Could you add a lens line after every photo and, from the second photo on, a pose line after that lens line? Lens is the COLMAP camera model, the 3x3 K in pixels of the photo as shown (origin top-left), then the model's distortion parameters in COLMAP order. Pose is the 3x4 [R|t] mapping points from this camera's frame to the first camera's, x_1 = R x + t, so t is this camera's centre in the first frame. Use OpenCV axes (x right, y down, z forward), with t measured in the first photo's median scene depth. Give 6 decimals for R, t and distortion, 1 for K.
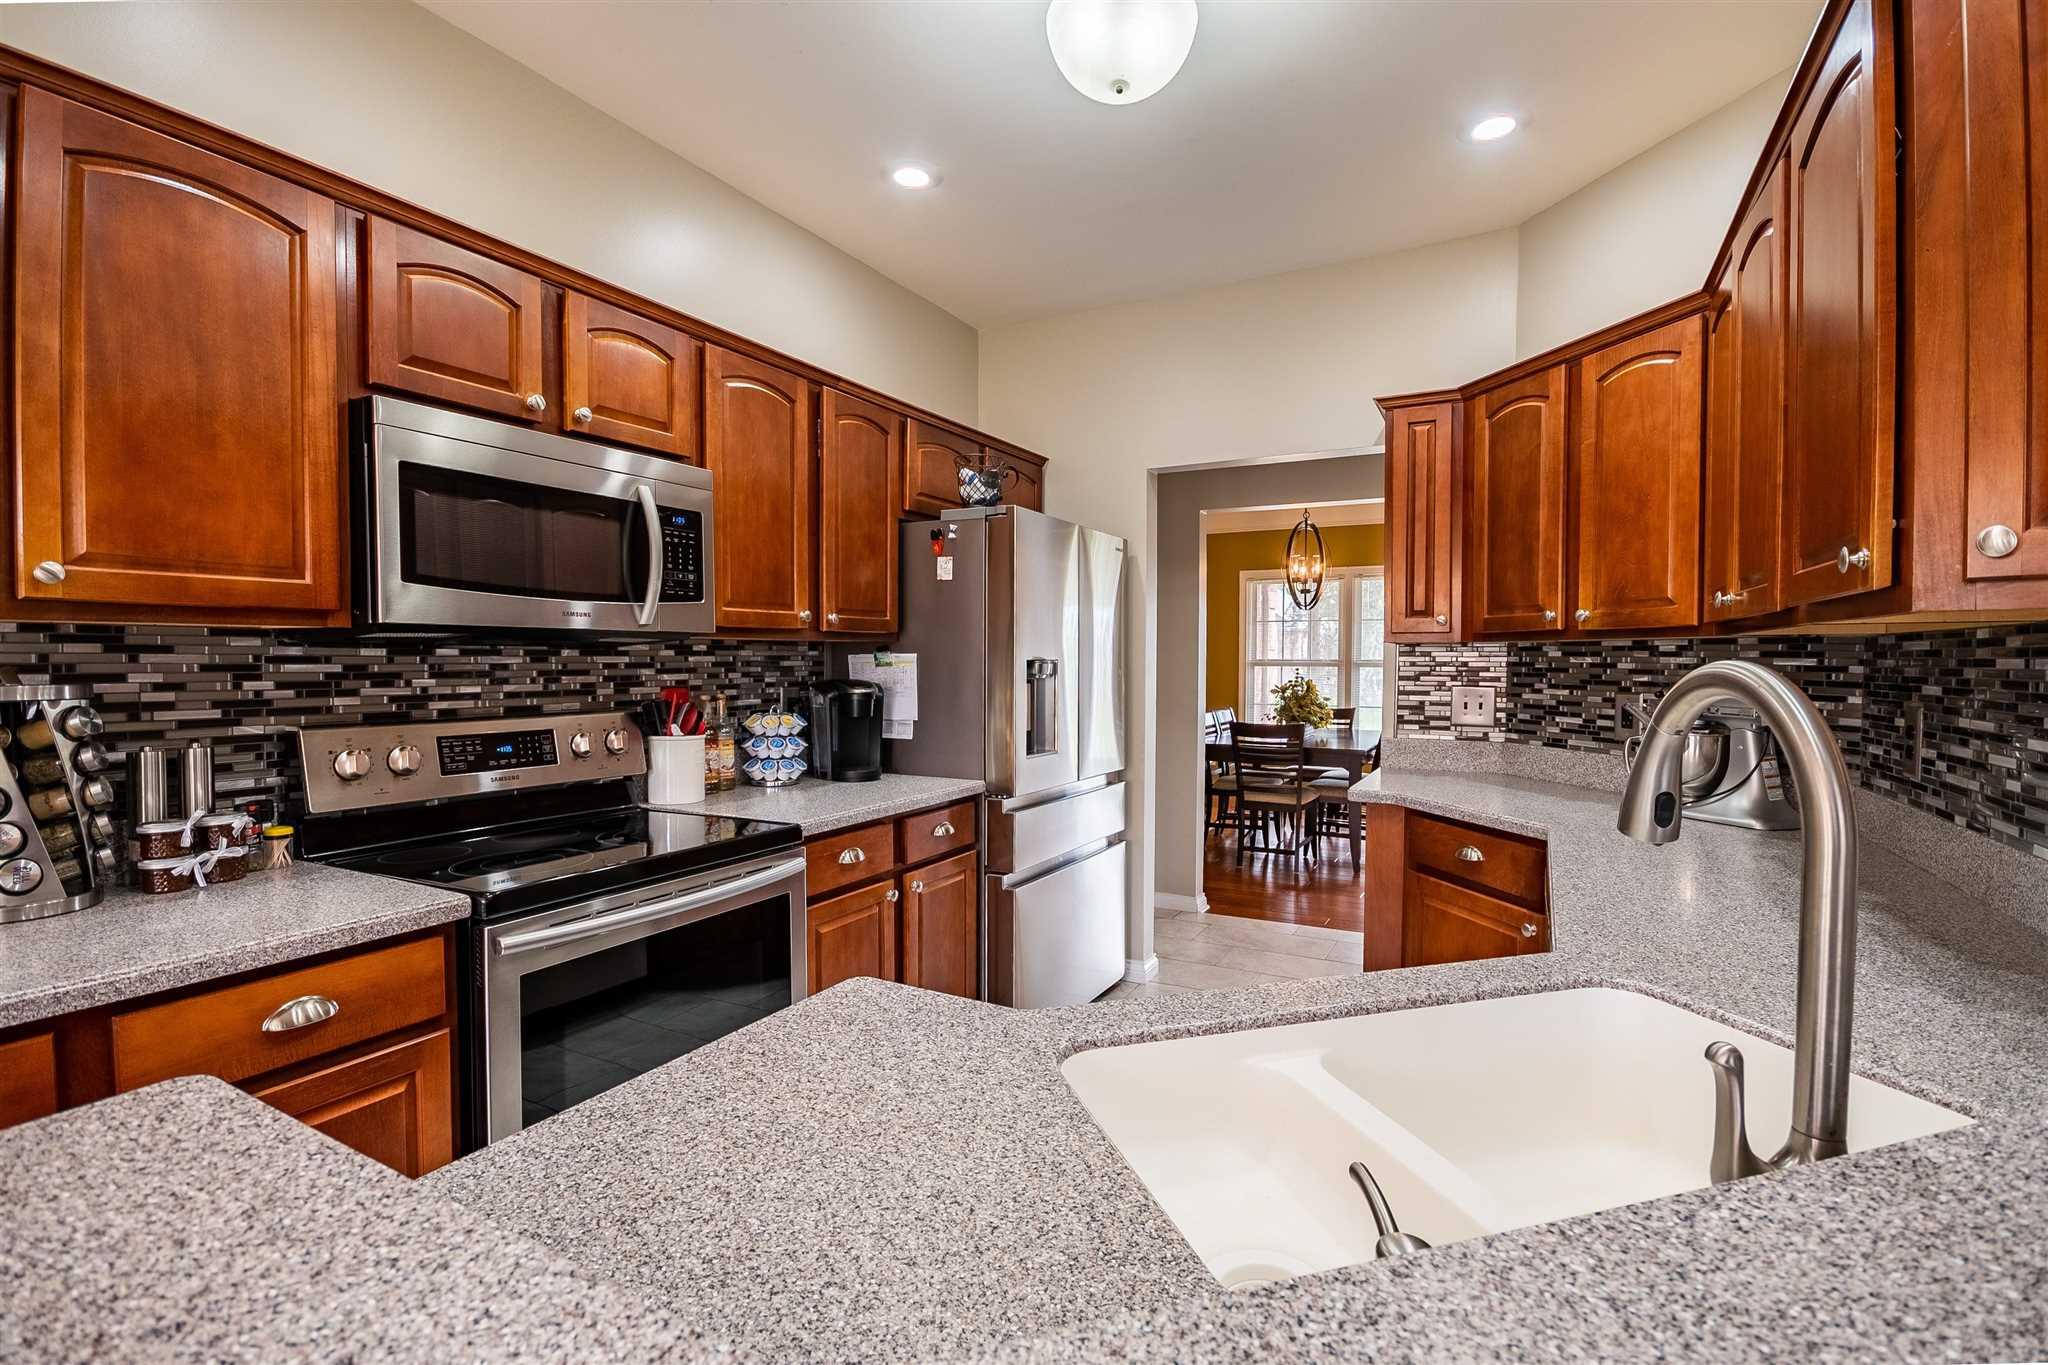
lens RADIAL K [[913.4, 0, 1024.0], [0, 913.4, 682.5], [0, 0, 1]] dist [0.010240, -0.013471]
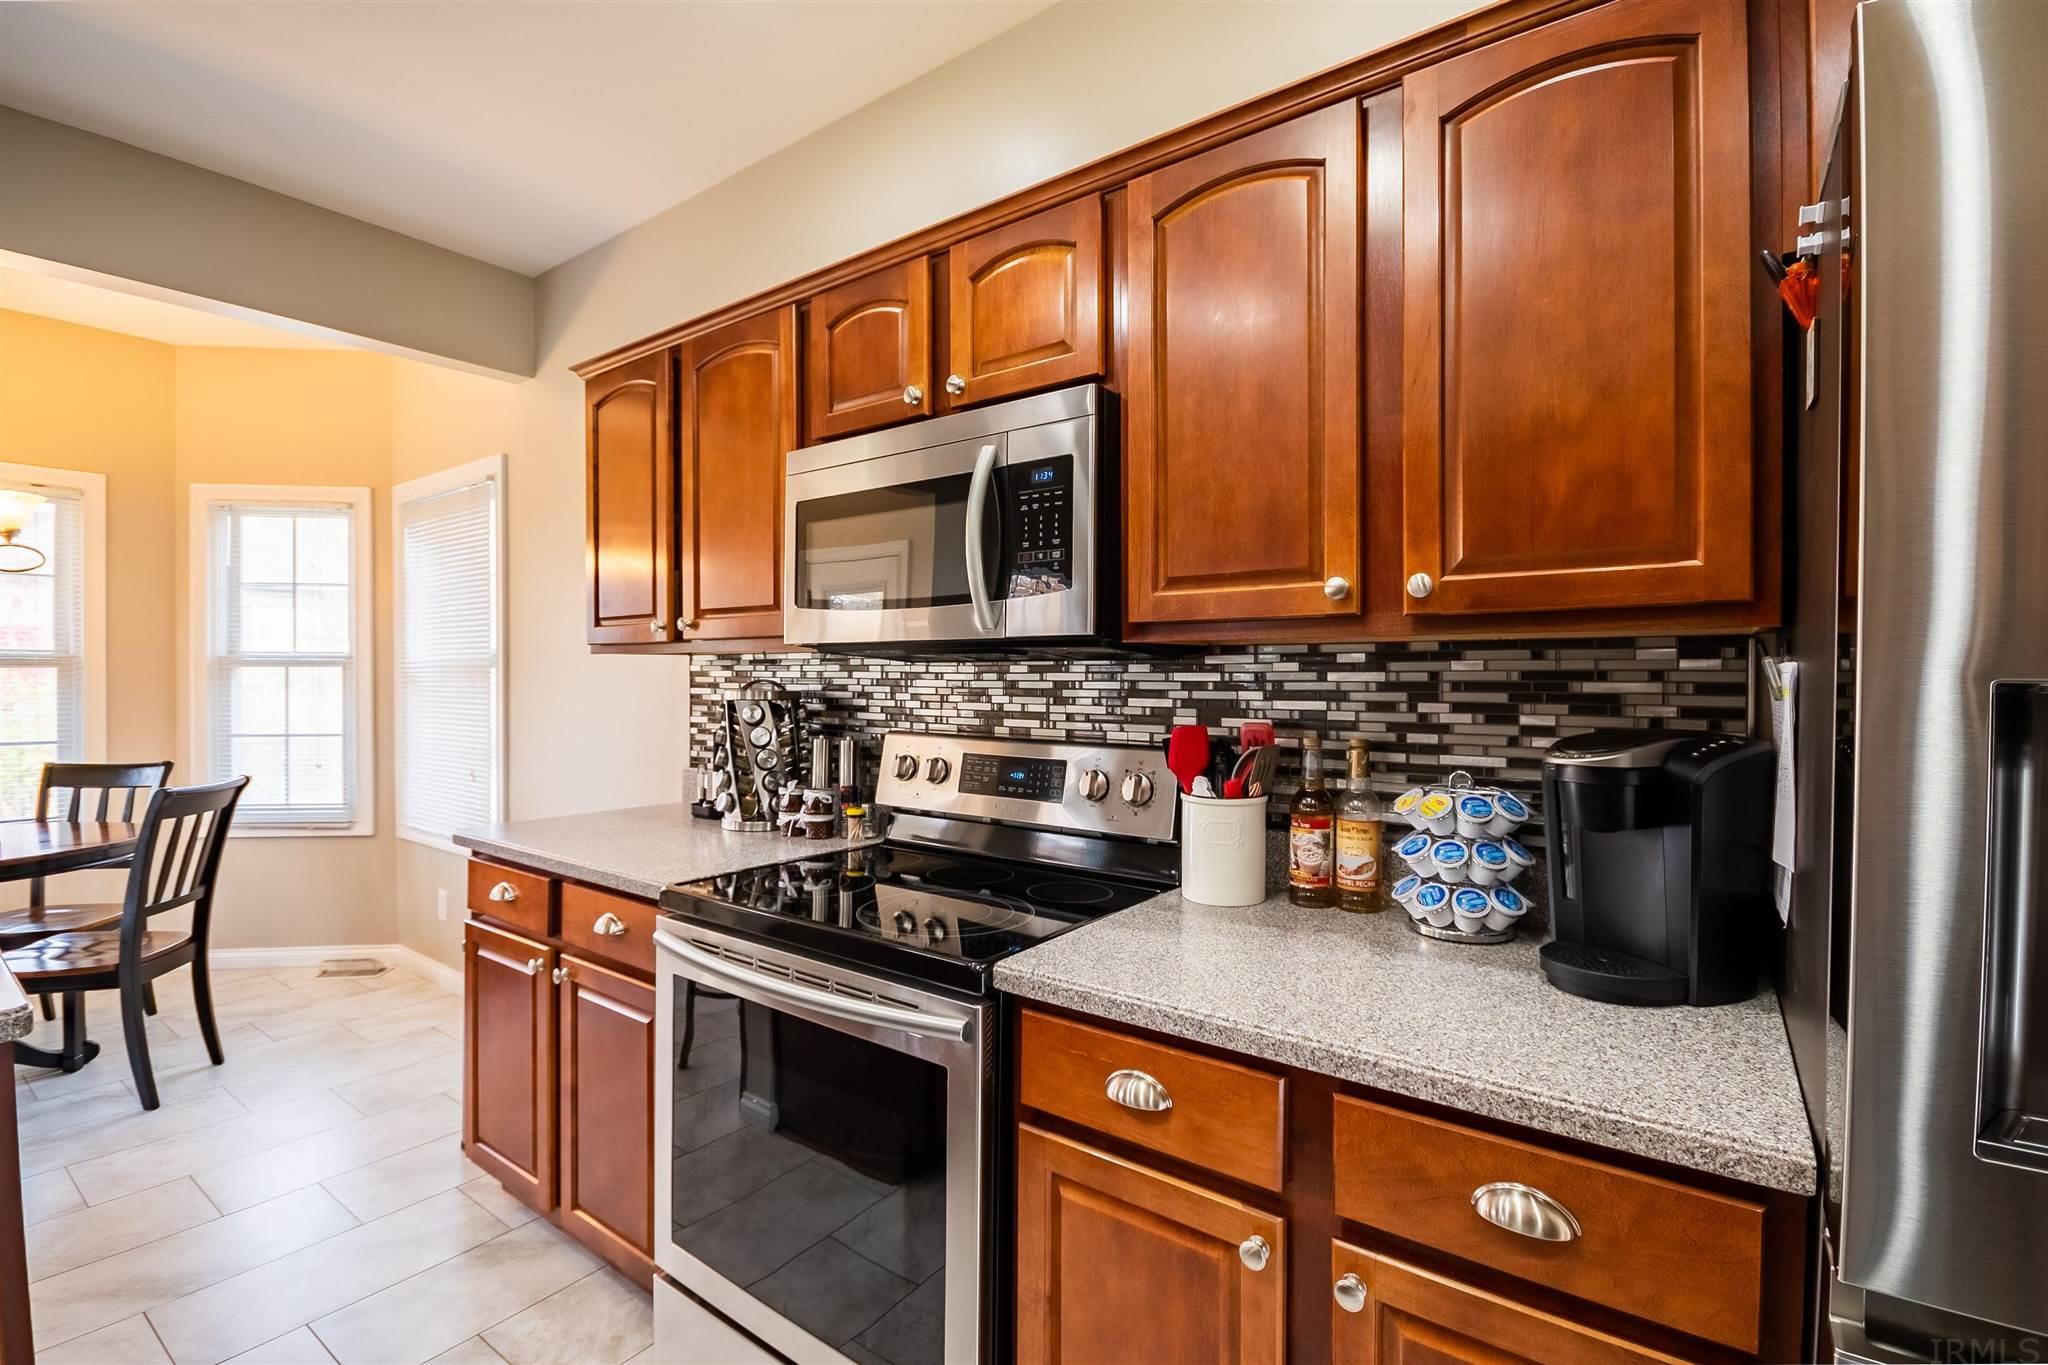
lens RADIAL K [[913.4, 0, 1024.0], [0, 913.4, 682.5], [0, 0, 1]] dist [0.010240, -0.013471]
pose [[-0.124851, 0.005059, -0.992163, 0.275147], [-0.029521, 0.999525, 0.008811, -0.022820], [0.991736, 0.030390, -0.124643, 0.941392]]
